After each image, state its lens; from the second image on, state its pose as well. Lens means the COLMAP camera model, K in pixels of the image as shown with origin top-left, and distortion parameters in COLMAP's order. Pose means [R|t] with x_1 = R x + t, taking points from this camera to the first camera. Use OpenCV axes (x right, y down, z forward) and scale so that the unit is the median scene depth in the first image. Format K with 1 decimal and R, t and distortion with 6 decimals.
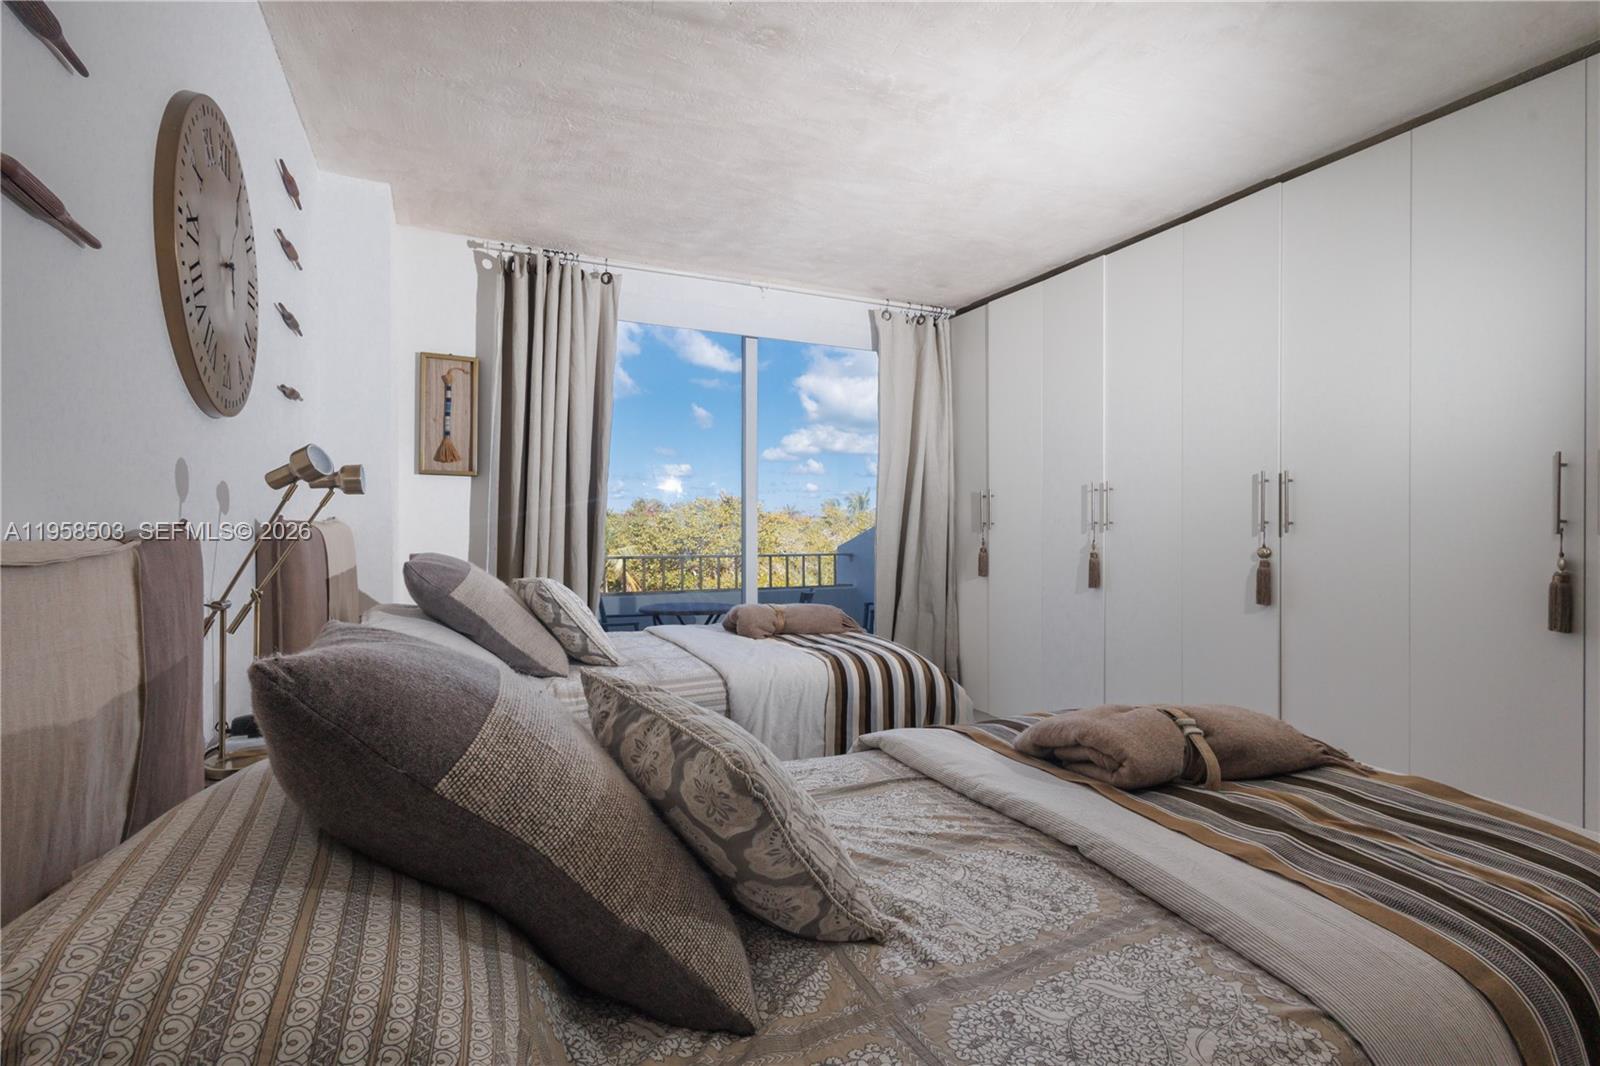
lens RADIAL K [[770.4, 0, 793.0], [0, 770.4, 541.3], [0, 0, 1]] dist [0.001245, 0.000860]
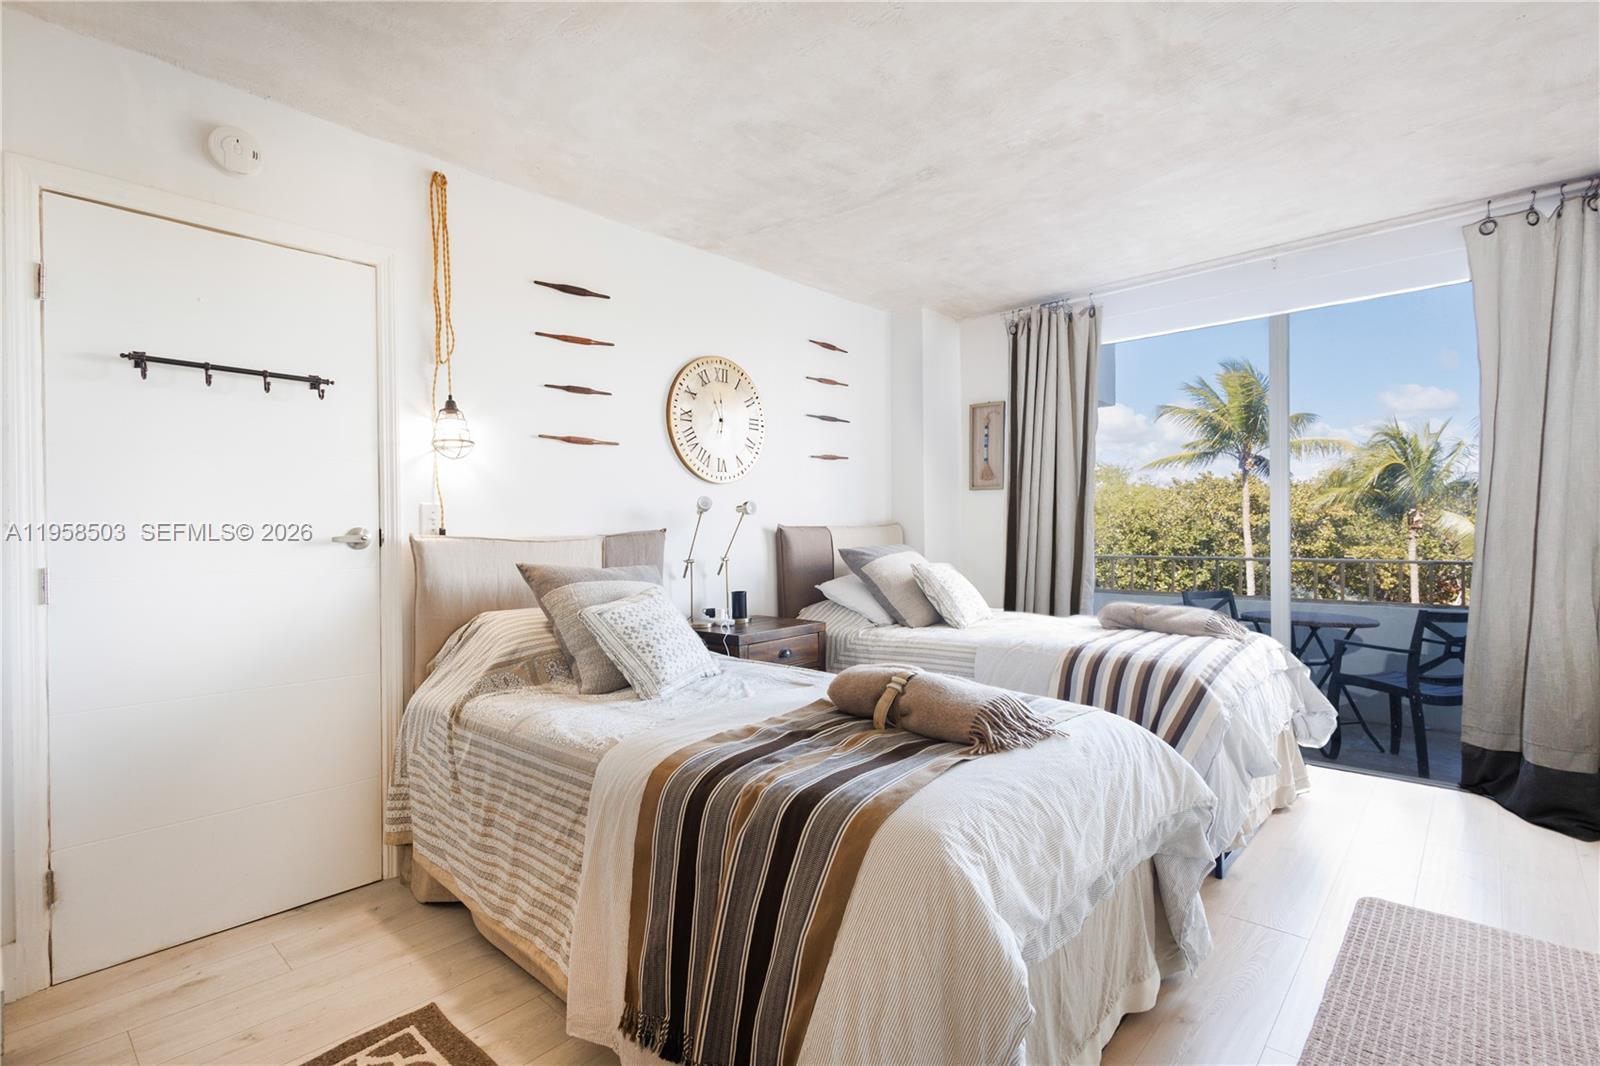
lens RADIAL K [[770.4, 0, 793.0], [0, 770.4, 541.3], [0, 0, 1]] dist [0.001245, 0.000860]
pose [[0.375665, -0.001919, -0.926754, 0.711918], [0.004809, 0.999988, -0.000121, 0.006543], [0.926743, -0.004412, 0.375669, 0.150804]]
